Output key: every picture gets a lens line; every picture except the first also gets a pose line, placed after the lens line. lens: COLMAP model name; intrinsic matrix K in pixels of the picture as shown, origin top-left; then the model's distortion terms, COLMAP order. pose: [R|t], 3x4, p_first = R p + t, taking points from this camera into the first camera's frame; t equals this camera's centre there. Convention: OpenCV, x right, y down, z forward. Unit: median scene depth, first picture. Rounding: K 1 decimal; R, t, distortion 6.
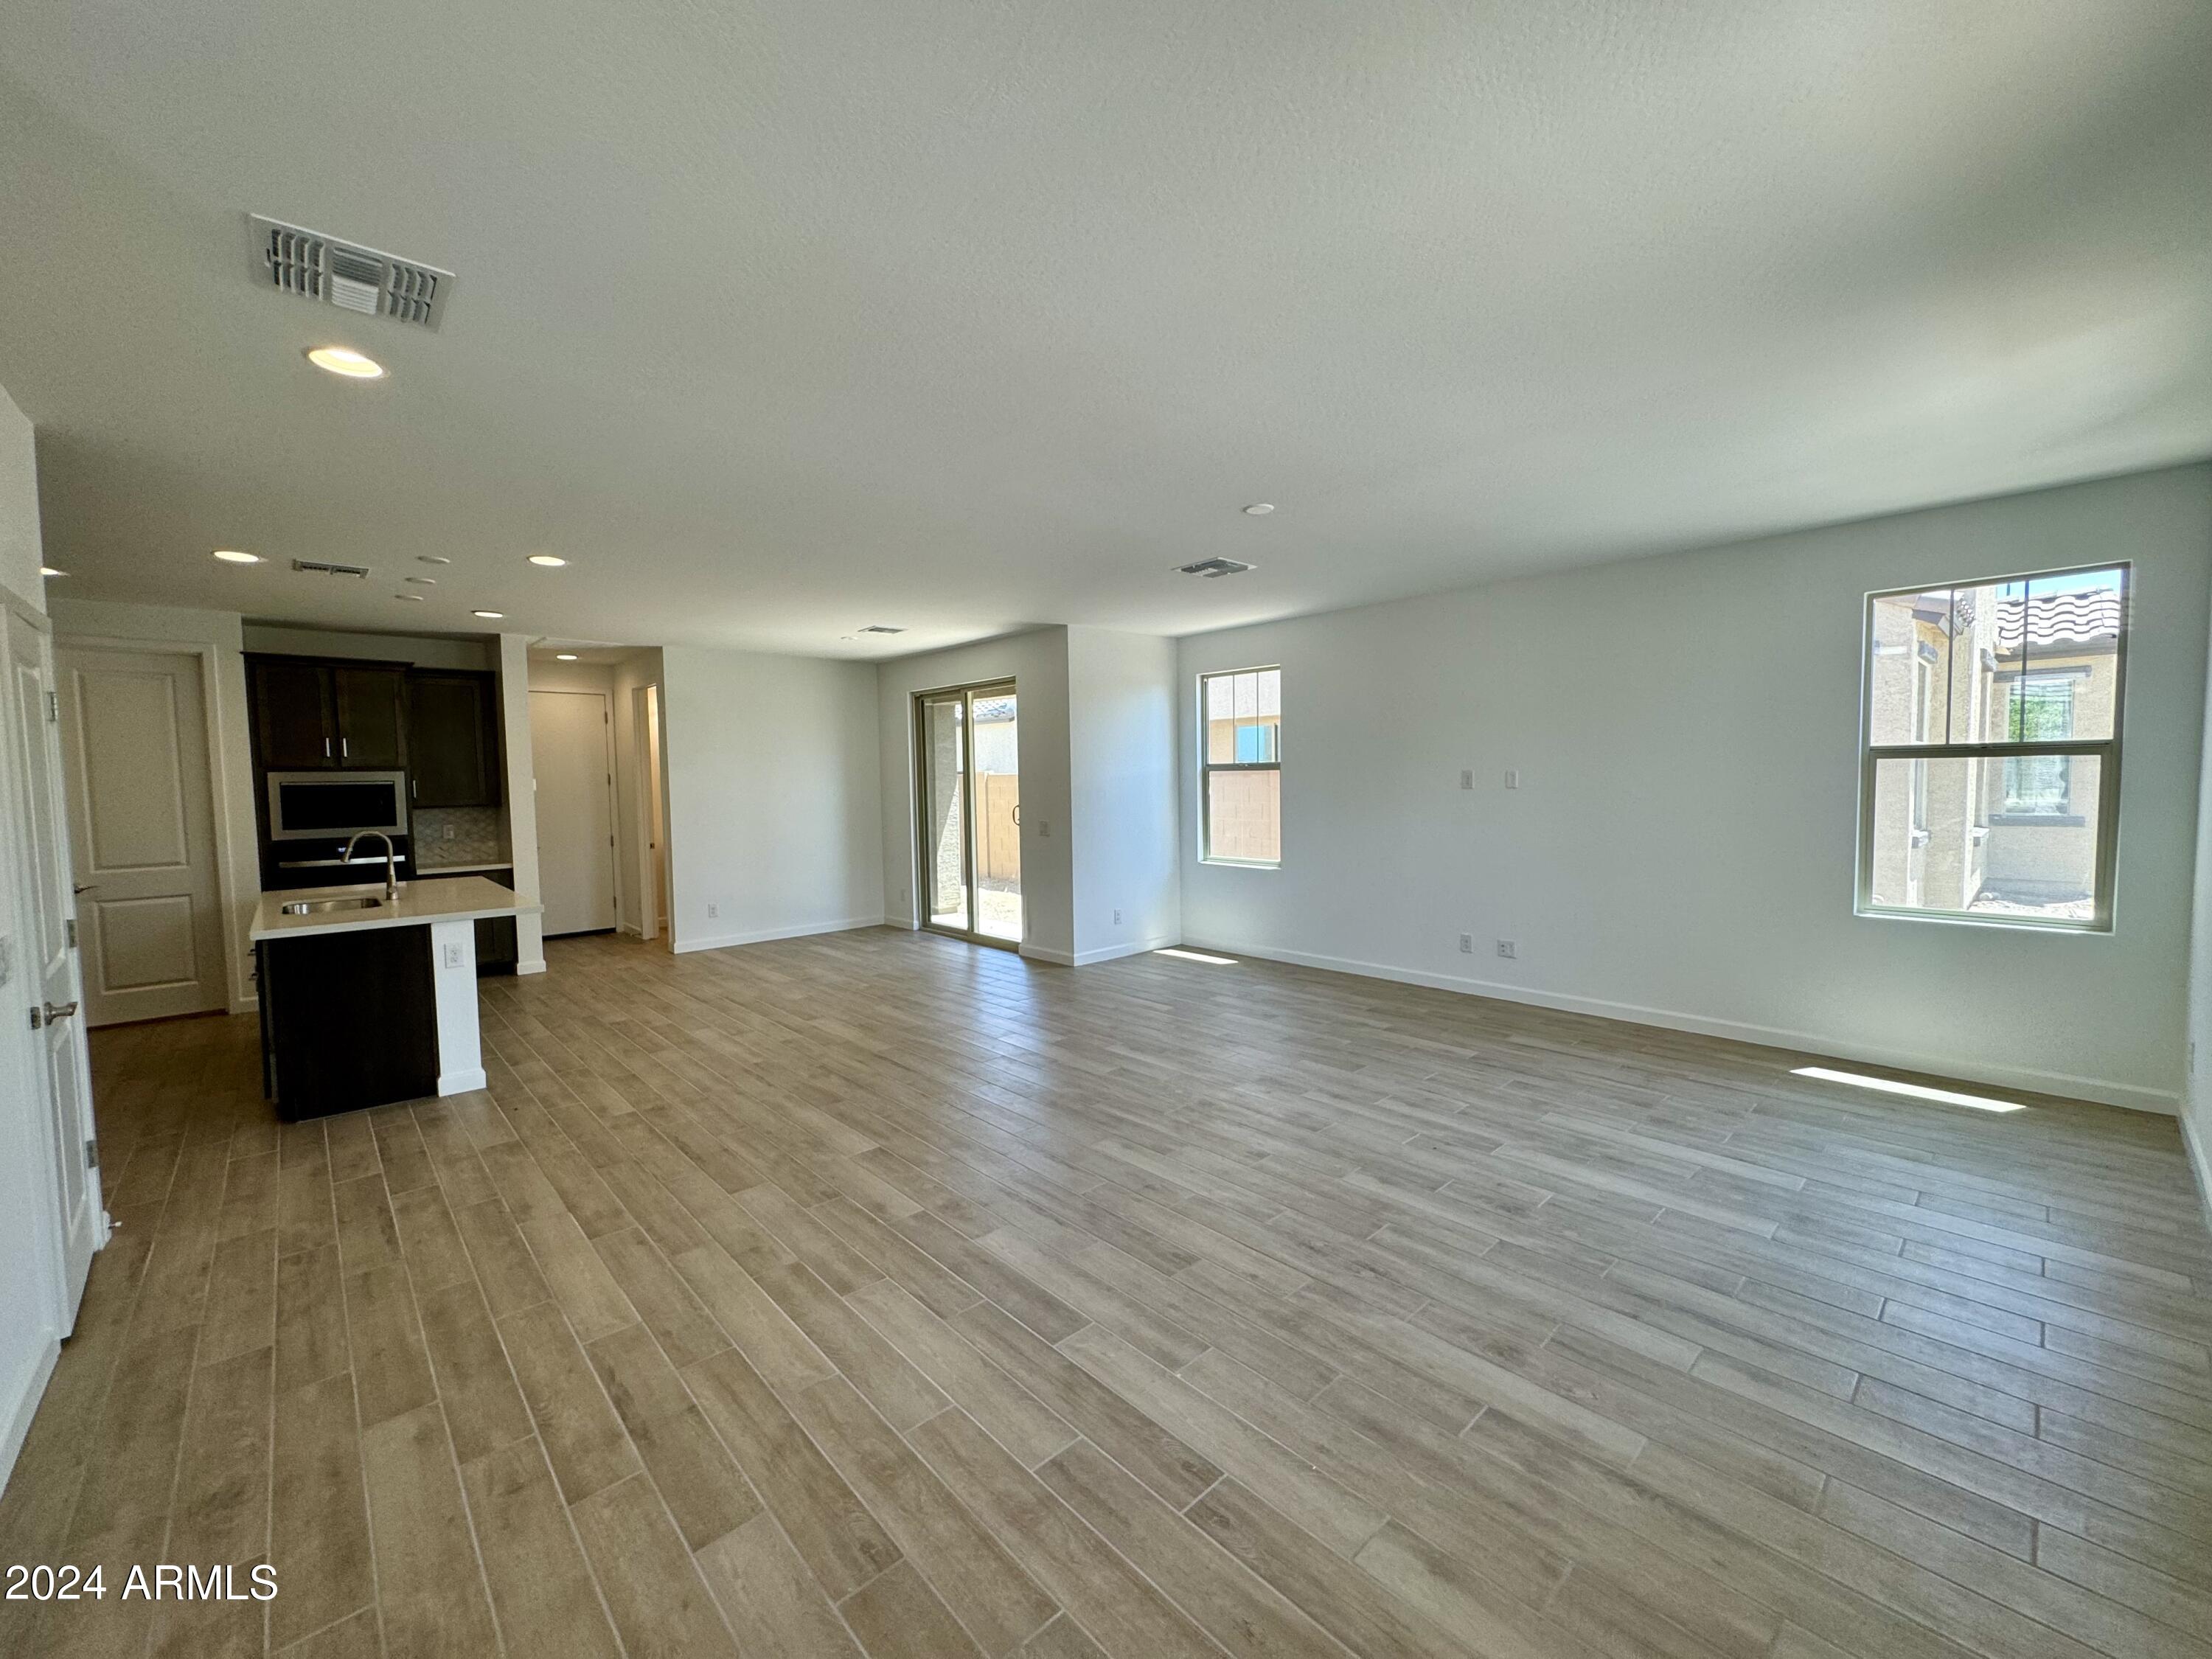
lens RADIAL K [[885.9, 0, 1100.3], [0, 885.9, 829.6], [0, 0, 1]] dist [-0.003271, 0.000707]
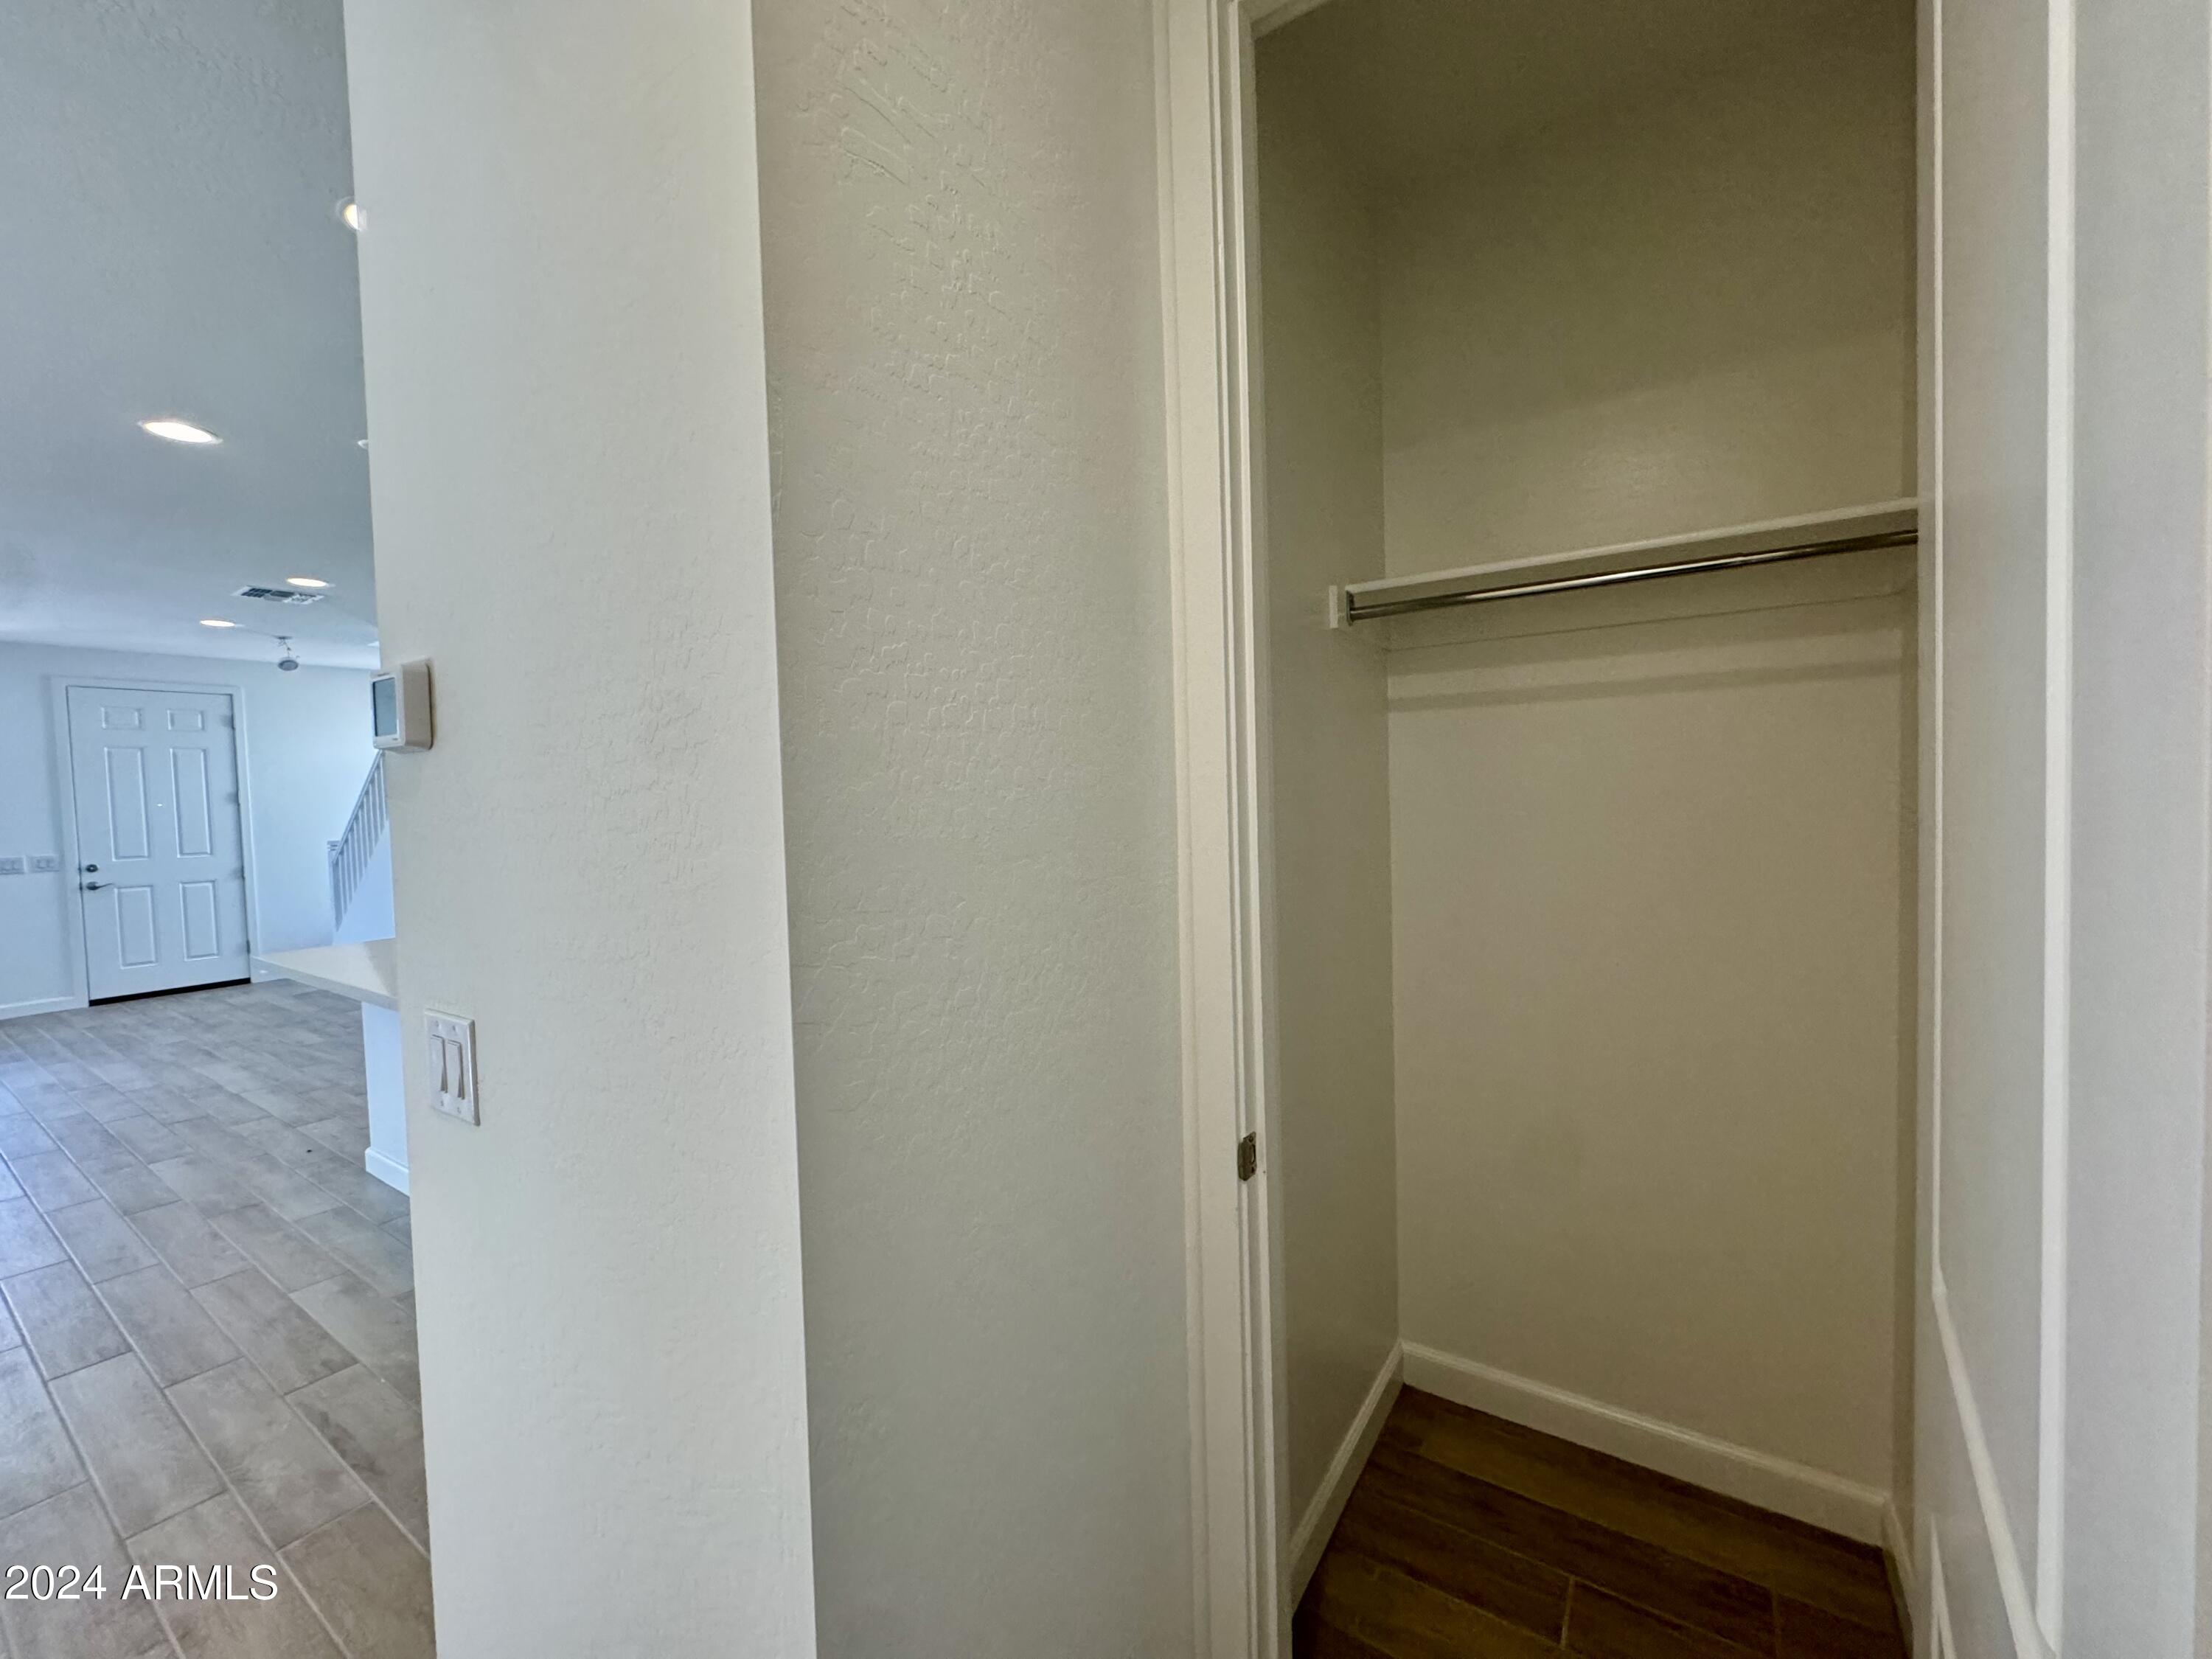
lens RADIAL K [[885.9, 0, 1103.2], [0, 885.9, 828.2], [0, 0, 1]] dist [-0.003271, 0.000707]
pose [[-0.969989, 0.054377, -0.236989, -1.085720], [0.031103, 0.994414, 0.100861, -0.062497], [0.241150, 0.090463, -0.966263, 1.767407]]
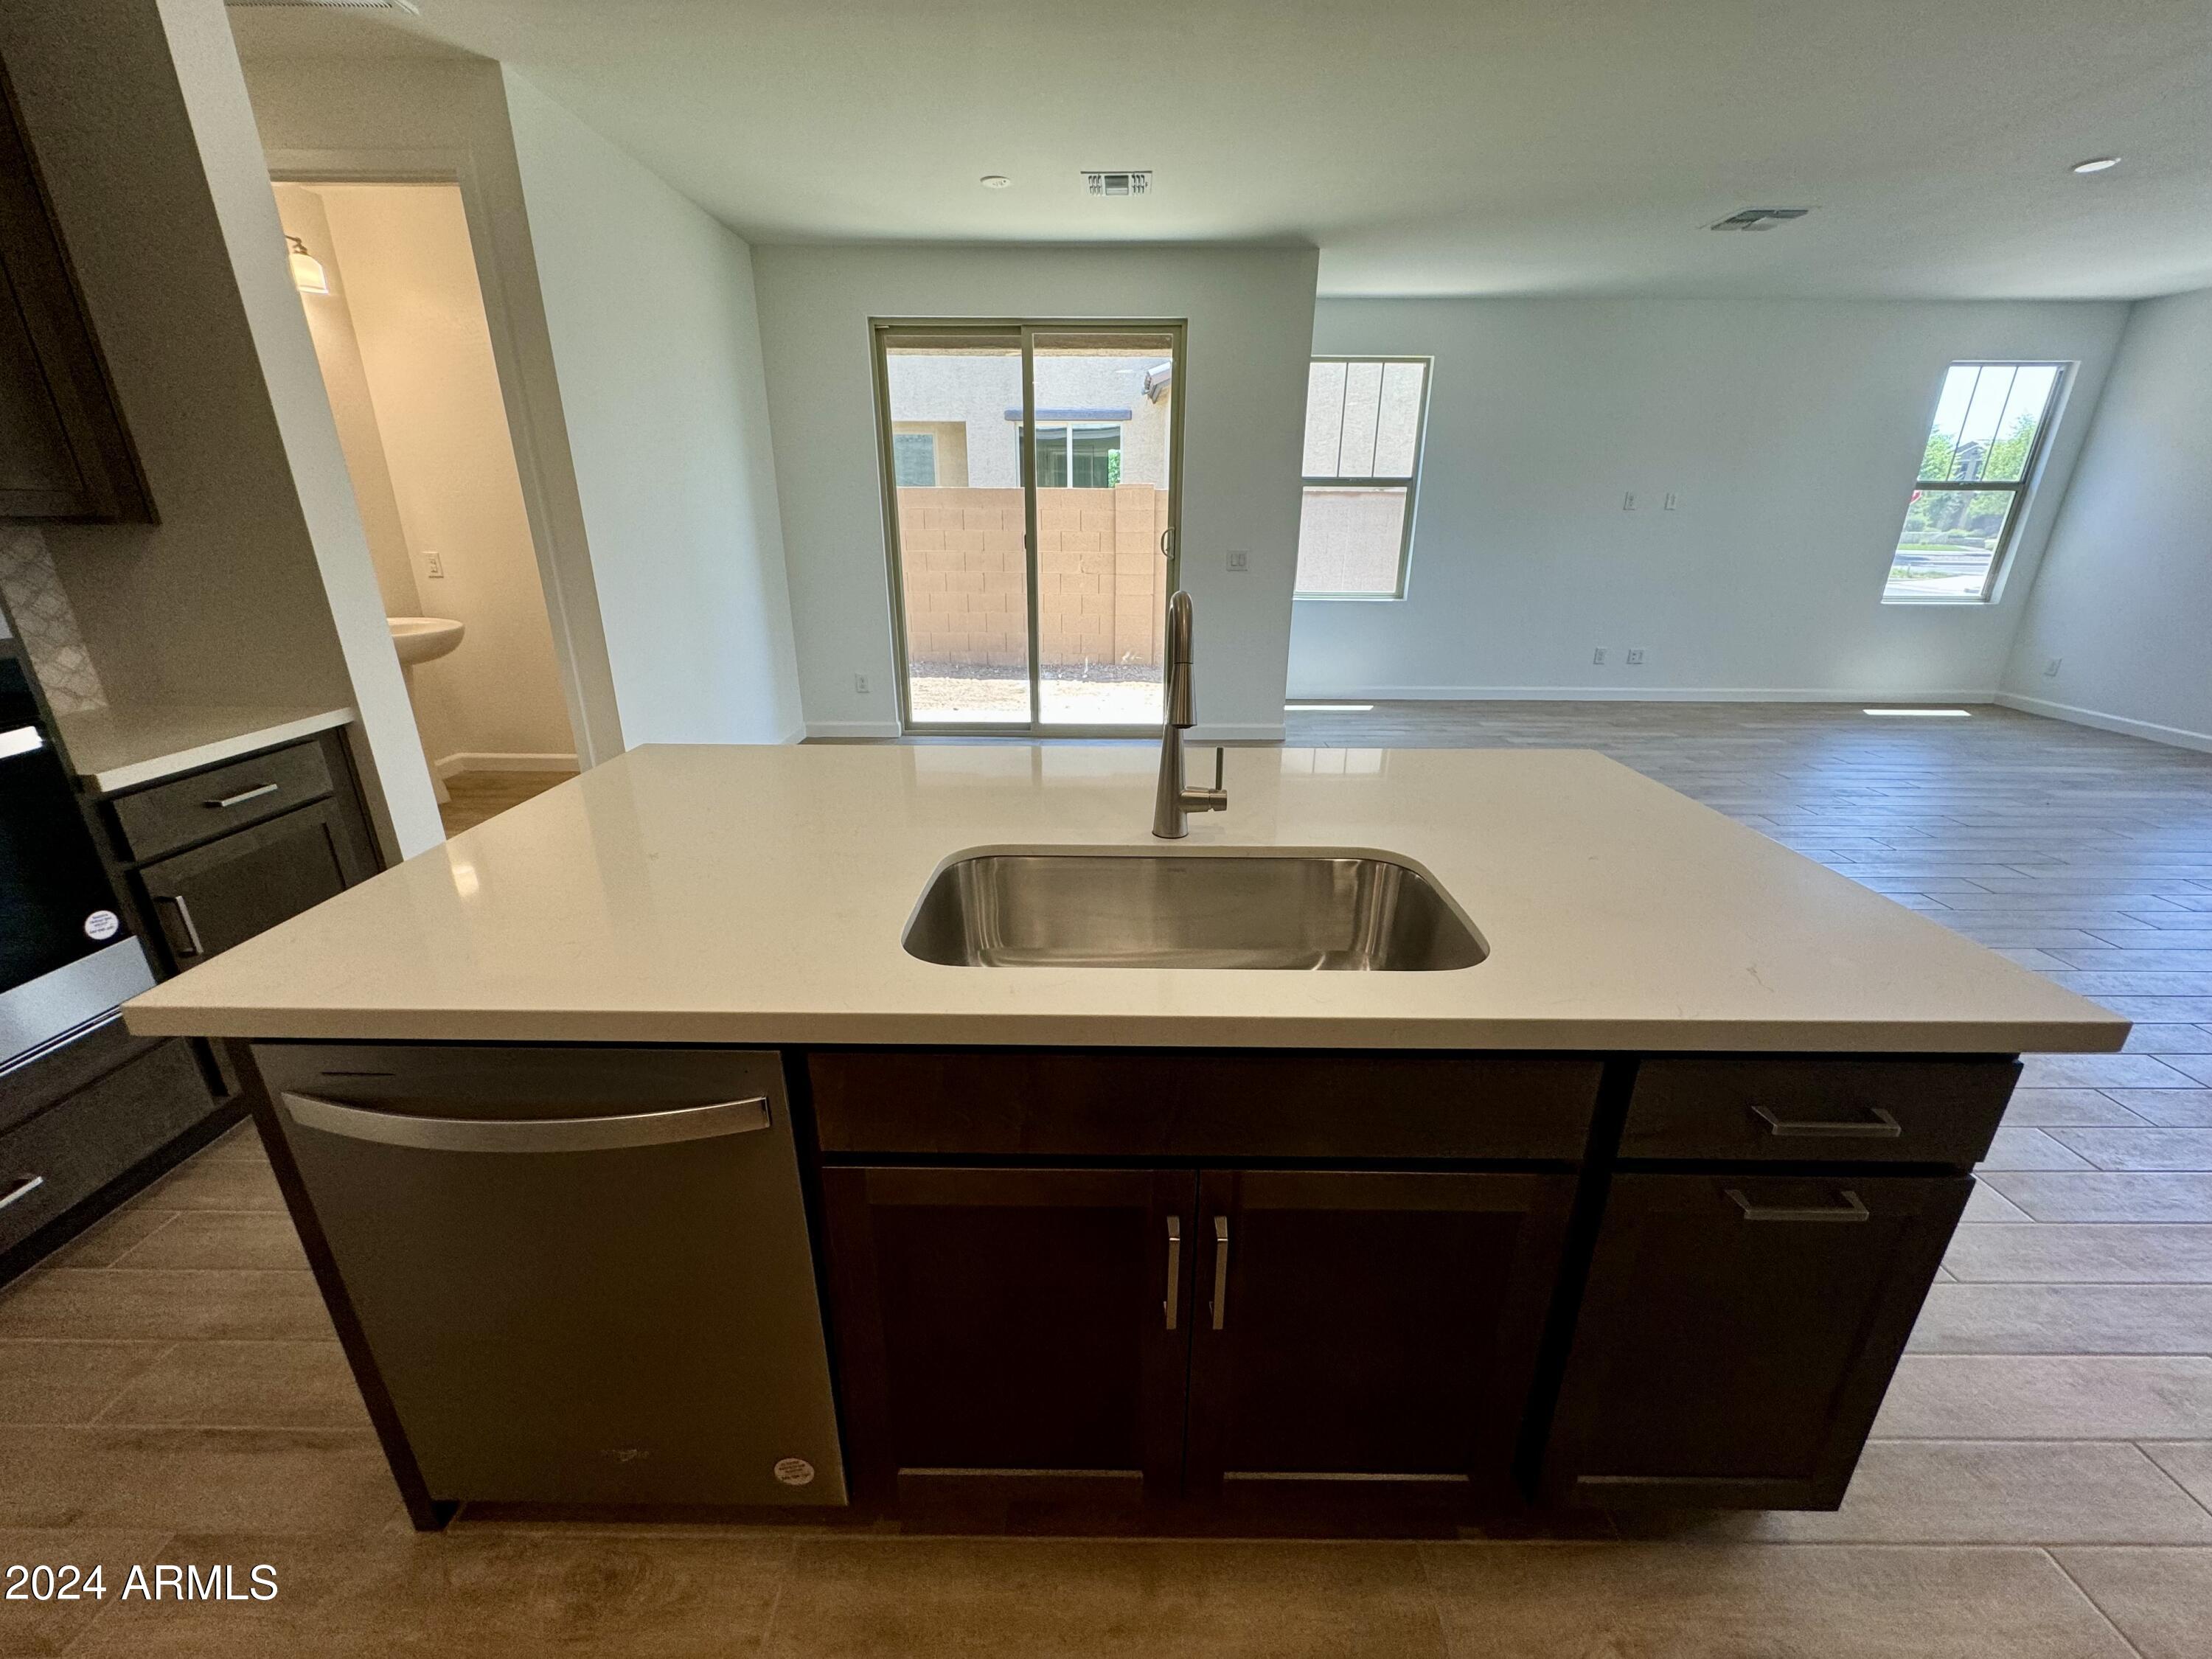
lens RADIAL K [[885.9, 0, 1105.3], [0, 885.9, 829.2], [0, 0, 1]] dist [-0.003271, 0.000707]
pose [[0.676477, -0.232937, 0.698655, -1.064436], [0.027432, 0.955974, 0.292167, -0.009367], [-0.735952, -0.178479, 0.653085, 0.858108]]
